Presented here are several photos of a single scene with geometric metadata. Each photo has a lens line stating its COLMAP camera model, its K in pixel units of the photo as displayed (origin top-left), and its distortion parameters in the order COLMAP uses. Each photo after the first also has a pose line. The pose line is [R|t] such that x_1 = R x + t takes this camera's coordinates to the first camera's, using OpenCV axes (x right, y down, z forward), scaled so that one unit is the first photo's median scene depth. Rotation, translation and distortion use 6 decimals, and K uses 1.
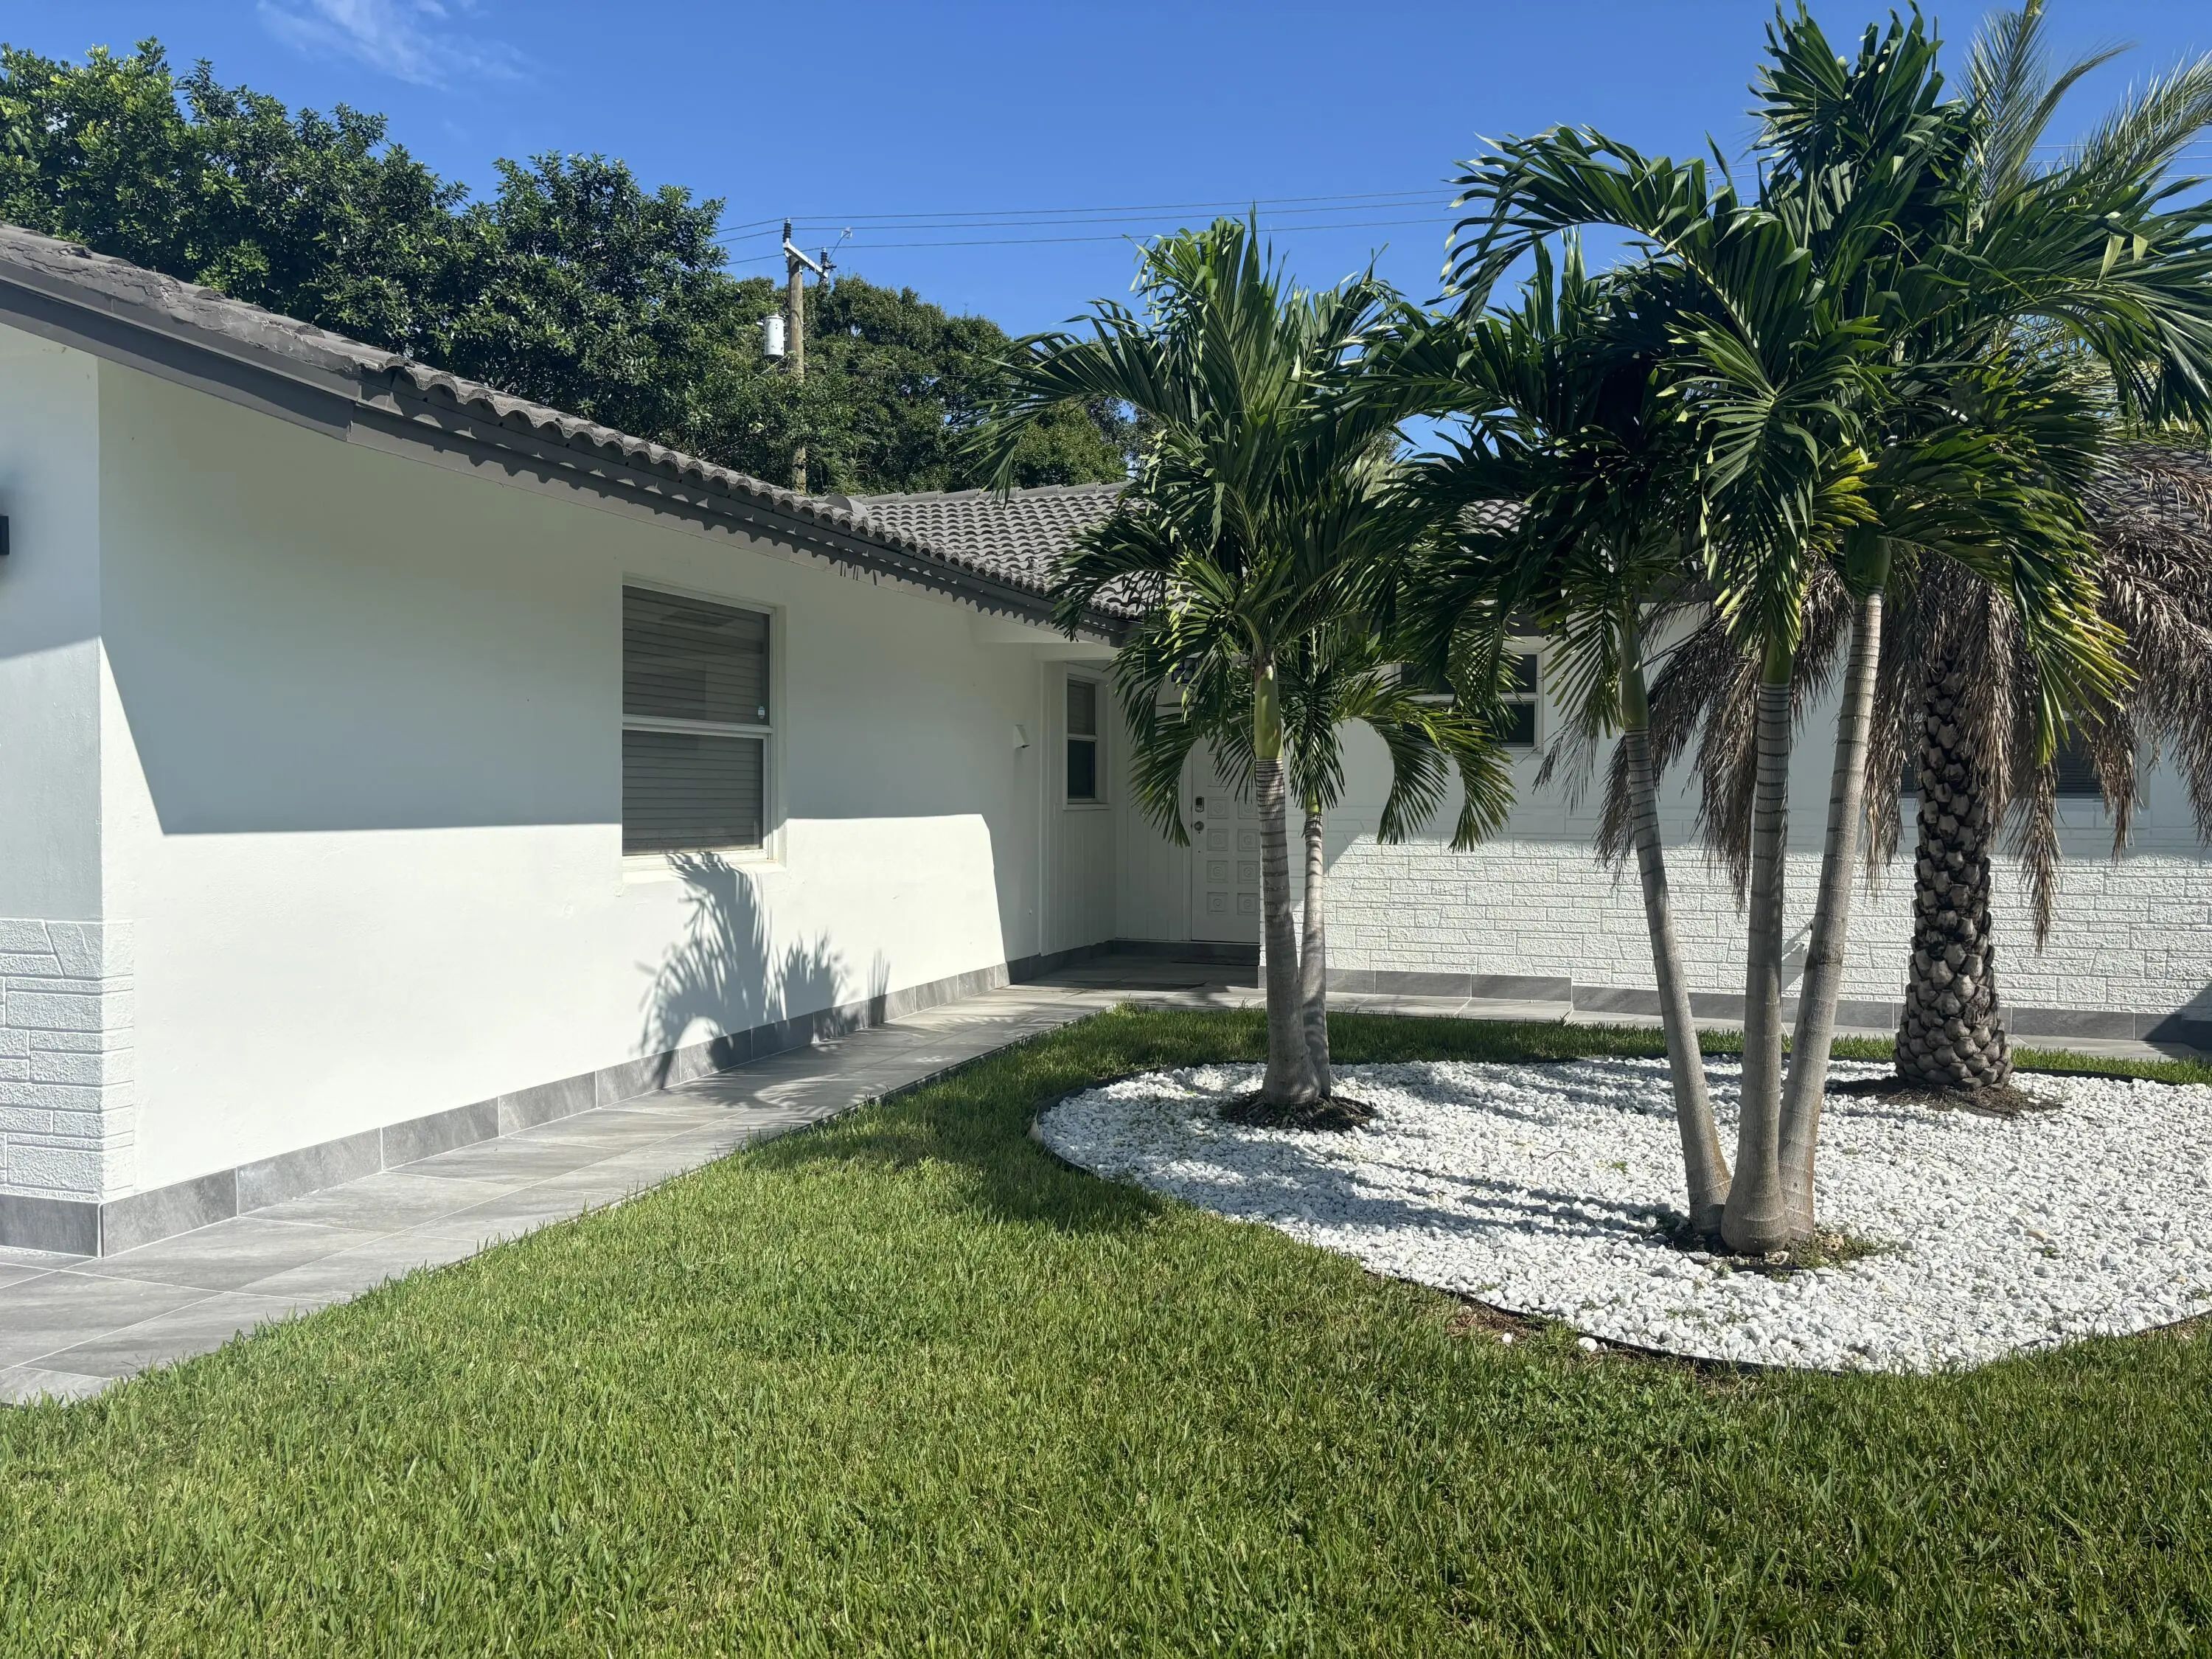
lens RADIAL K [[1666.7, 0, 1106.0], [0, 1666.7, 829.5], [0, 0, 1]] dist [0.007203, -0.002773]
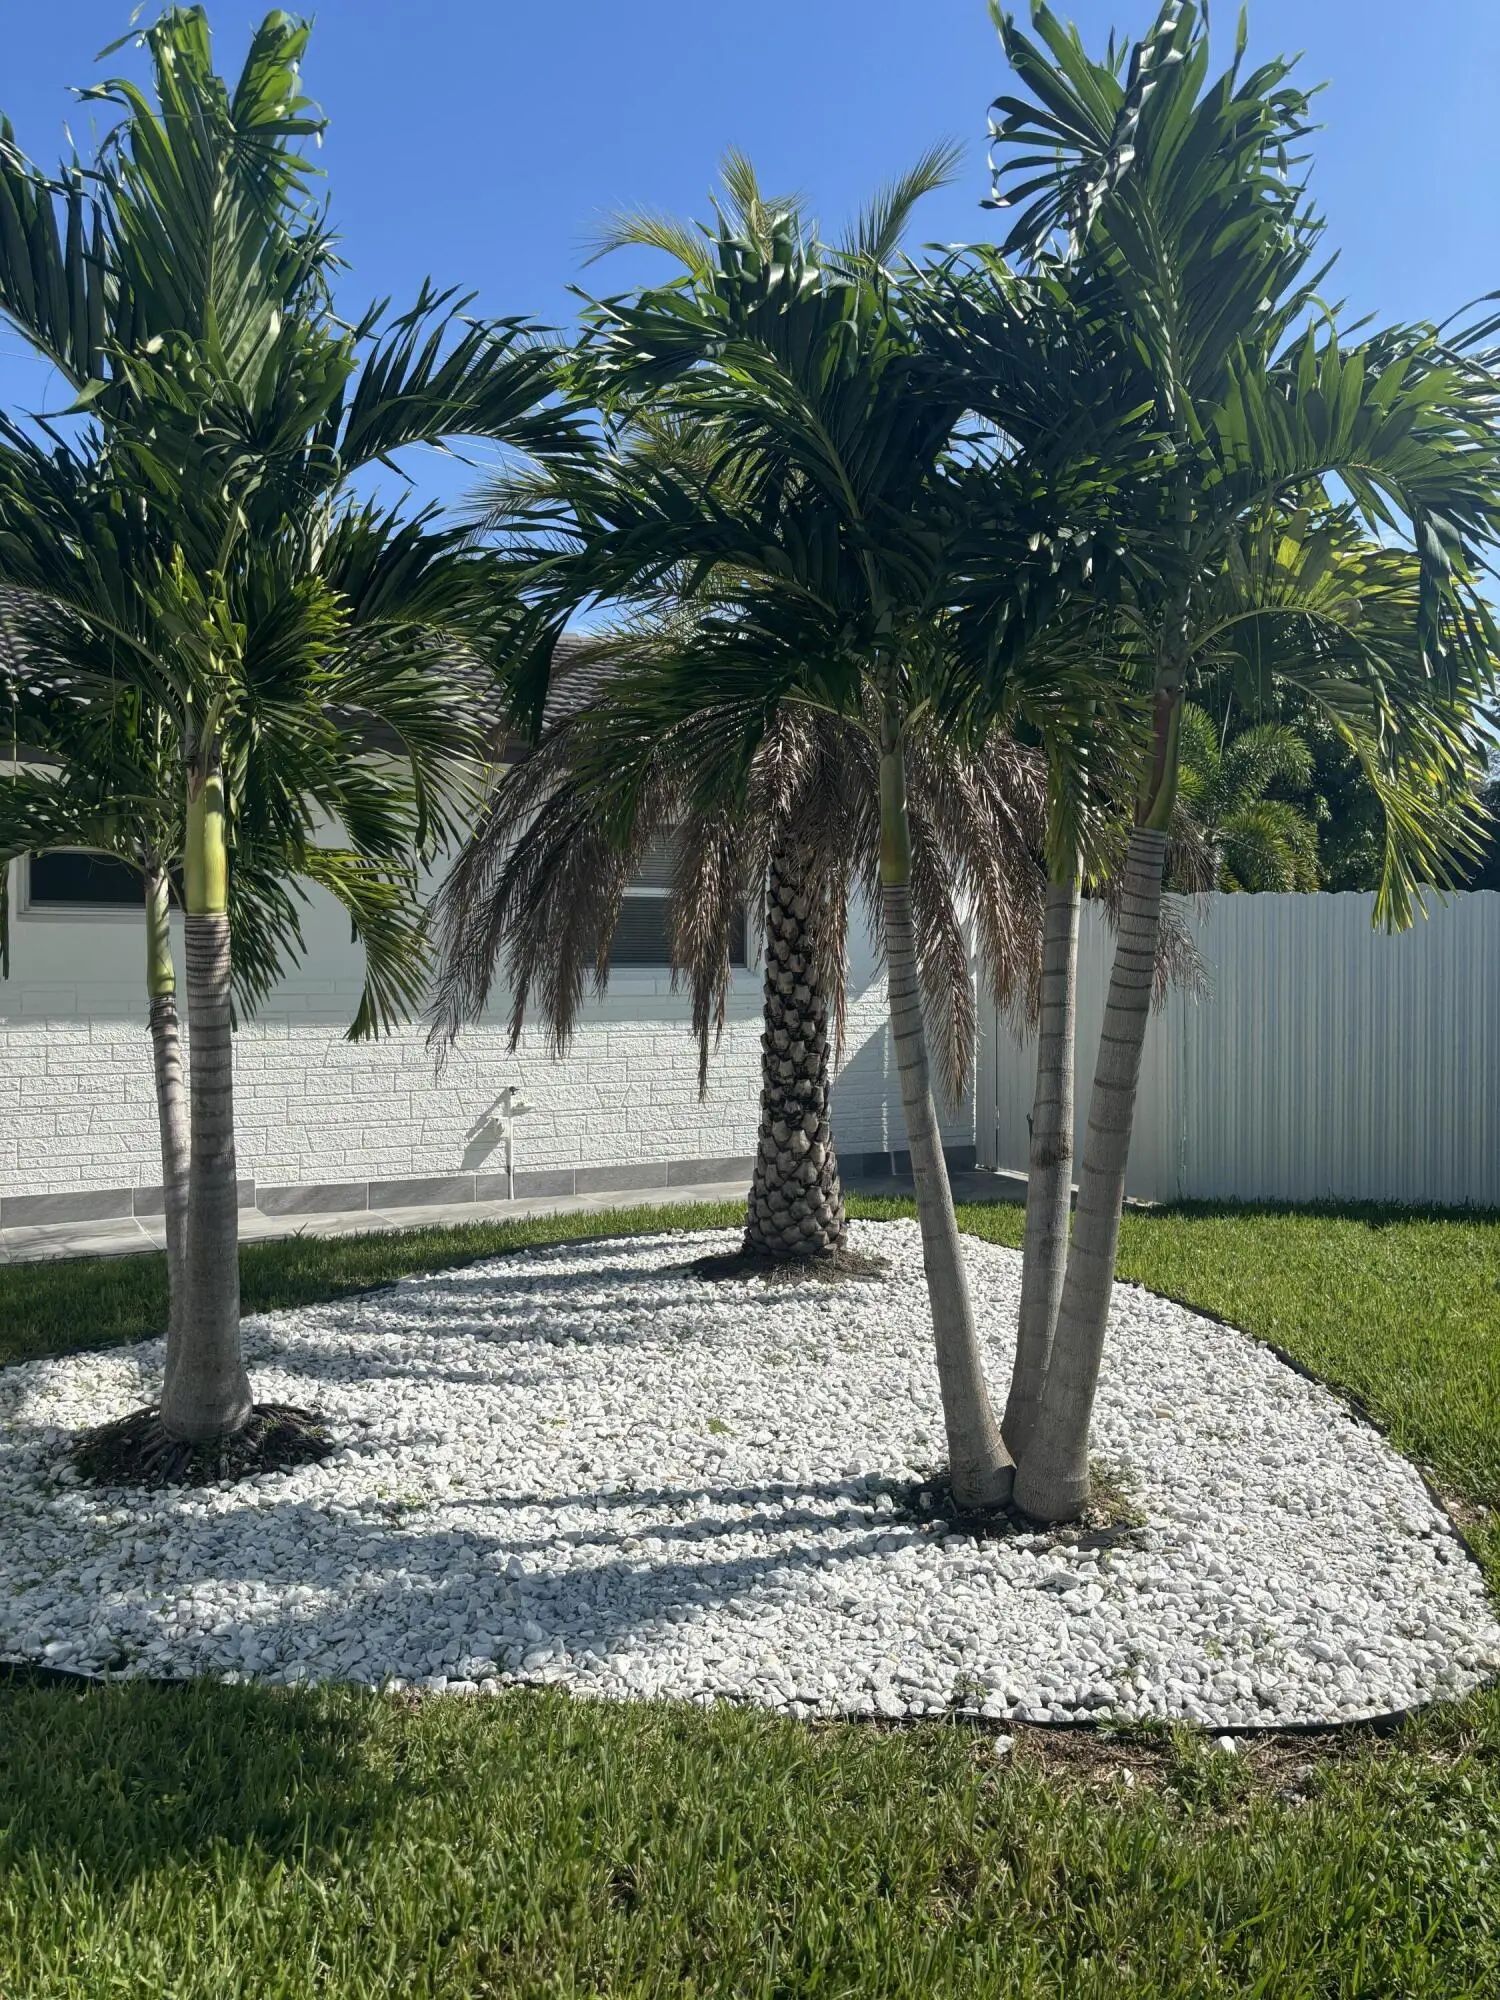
lens RADIAL K [[1506.9, 0, 750.0], [0, 1506.9, 1000.0], [0, 0, 1]] dist [0.007203, -0.002773]
pose [[0.669317, -0.022224, 0.742644, -0.203755], [0.016415, 0.999751, 0.015124, -0.014565], [-0.742795, 0.002067, 0.669515, 0.459236]]
